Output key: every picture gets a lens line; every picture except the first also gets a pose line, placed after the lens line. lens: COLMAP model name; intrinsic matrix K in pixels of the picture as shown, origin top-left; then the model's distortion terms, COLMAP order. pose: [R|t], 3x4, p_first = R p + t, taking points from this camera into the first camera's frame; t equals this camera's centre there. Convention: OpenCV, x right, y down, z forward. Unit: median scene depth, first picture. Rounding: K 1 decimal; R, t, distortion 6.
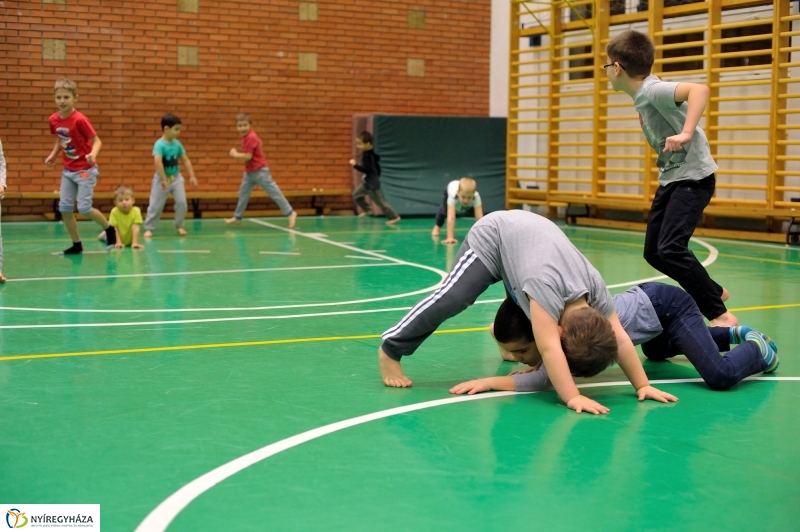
lens RADIAL K [[1136.8, 0, 402.0], [0, 1136.8, 264.9], [0, 0, 1]] dist [-0.094916, 0.000000]
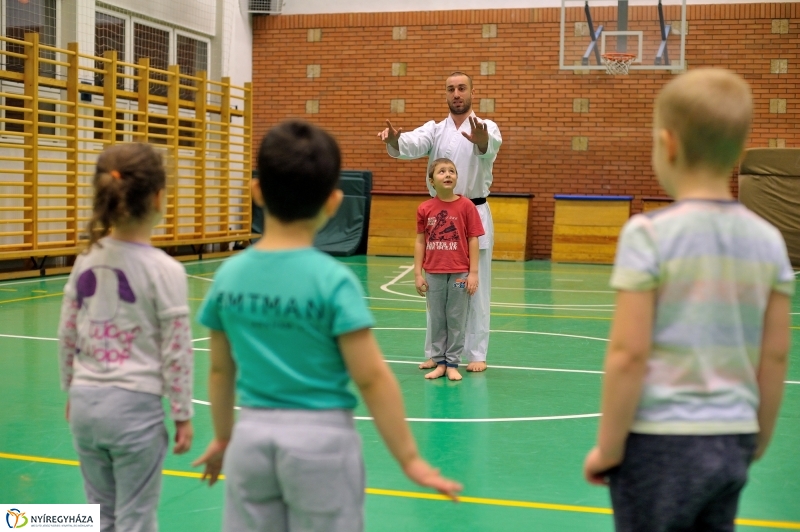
lens RADIAL K [[1136.8, 0, 409.5], [0, 1136.8, 267.2], [0, 0, 1]] dist [-0.094916, 0.000000]
pose [[-0.677370, -0.040093, 0.734549, -0.839622], [0.076937, 0.989177, 0.124939, -0.147892], [-0.731608, 0.141144, -0.666954, 1.474852]]
